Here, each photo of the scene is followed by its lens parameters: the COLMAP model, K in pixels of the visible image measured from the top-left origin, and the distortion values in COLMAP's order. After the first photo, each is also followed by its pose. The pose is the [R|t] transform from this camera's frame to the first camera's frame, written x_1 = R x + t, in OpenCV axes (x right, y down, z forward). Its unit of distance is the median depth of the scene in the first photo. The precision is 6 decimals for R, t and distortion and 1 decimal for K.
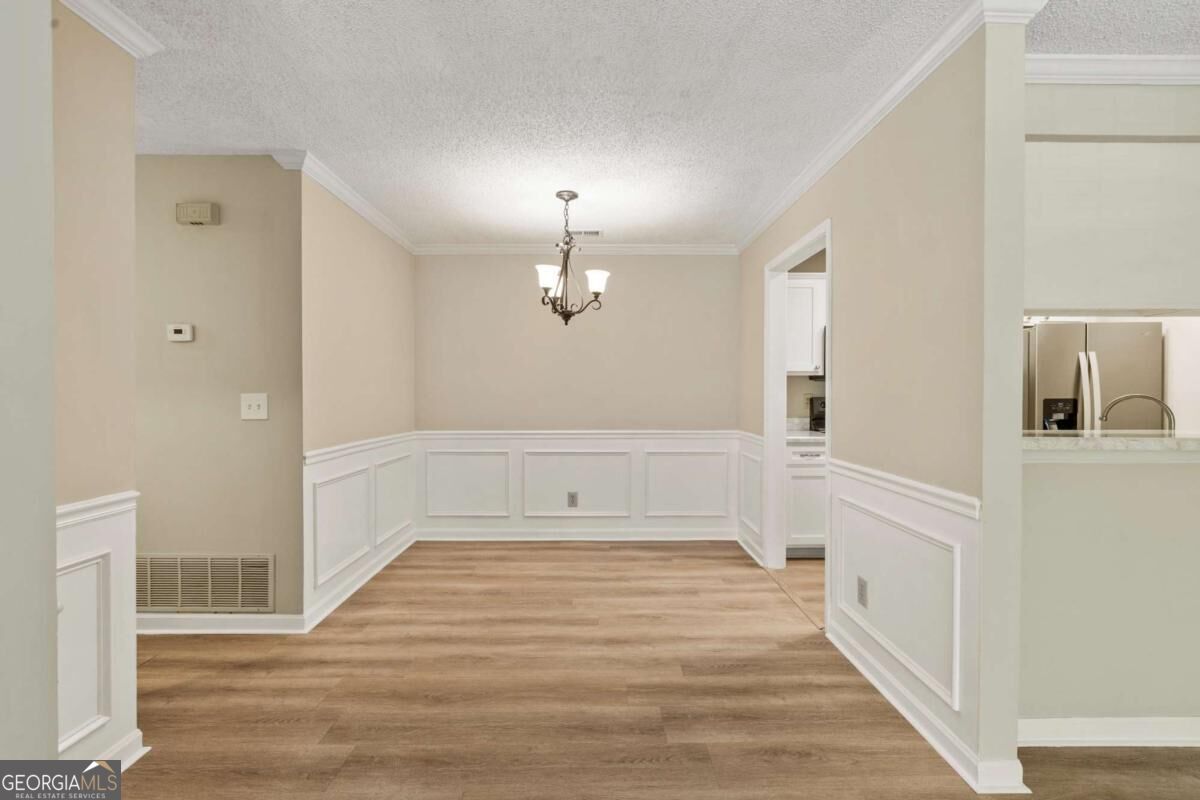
lens RADIAL K [[534.7, 0, 609.4], [0, 534.7, 395.6], [0, 0, 1]] dist [-0.001488, 0.000131]
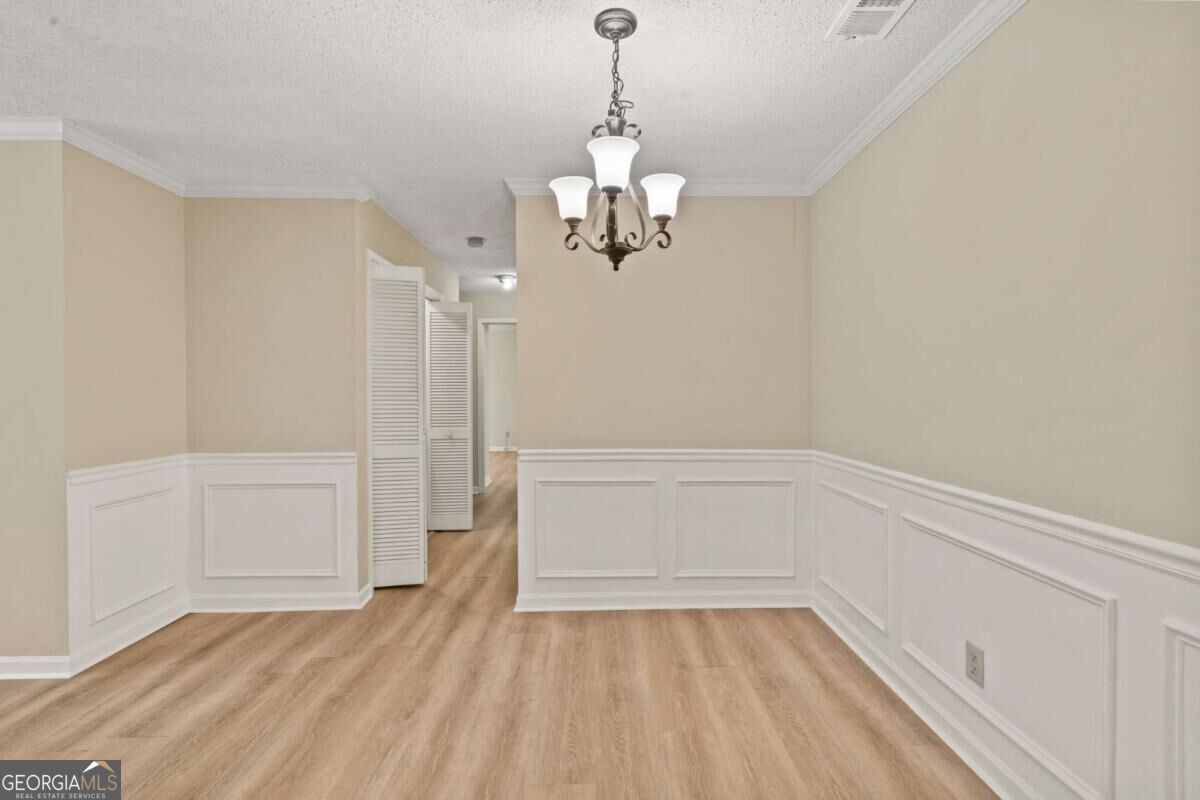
lens RADIAL K [[534.7, 0, 608.3], [0, 534.7, 400.2], [0, 0, 1]] dist [-0.001488, 0.000131]
pose [[0.000208, 0.009054, -0.999959, 0.530737], [-0.008631, 0.999922, 0.009052, -0.006301], [0.999963, 0.008629, 0.000287, 1.173464]]
